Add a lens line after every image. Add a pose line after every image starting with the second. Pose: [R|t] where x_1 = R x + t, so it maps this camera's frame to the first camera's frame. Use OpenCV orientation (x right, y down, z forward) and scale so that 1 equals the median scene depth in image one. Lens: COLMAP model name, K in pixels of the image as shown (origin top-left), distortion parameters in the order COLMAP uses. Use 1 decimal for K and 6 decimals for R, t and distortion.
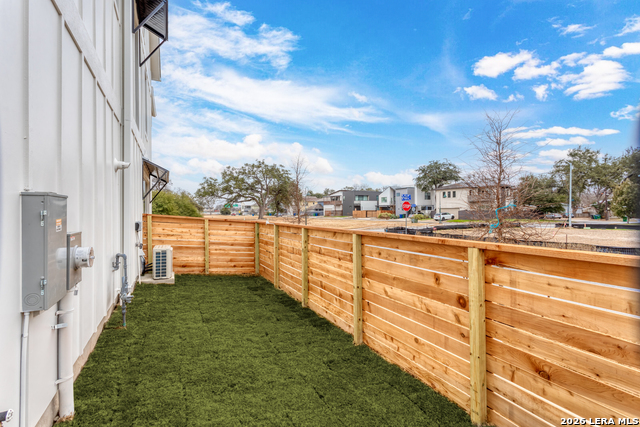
lens RADIAL K [[306.4, 0, 320.6], [0, 306.4, 210.8], [0, 0, 1]] dist [-0.000569, -0.000214]
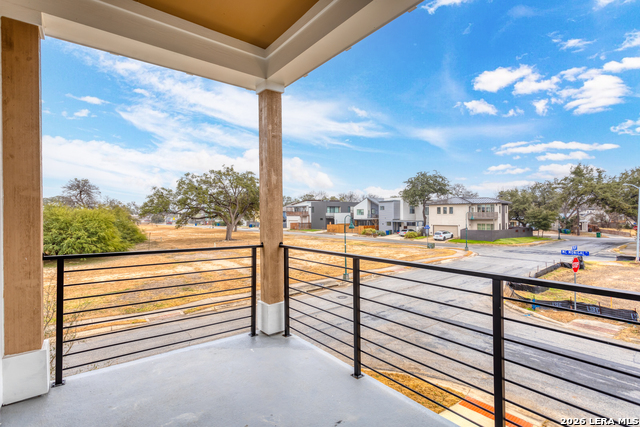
lens RADIAL K [[306.4, 0, 319.1], [0, 306.4, 215.1], [0, 0, 1]] dist [-0.000569, -0.000214]
pose [[0.982599, 0.000715, 0.185737, -0.104814], [-0.000977, 0.999999, 0.001321, -0.036429], [-0.185736, -0.001479, 0.982599, 0.161606]]
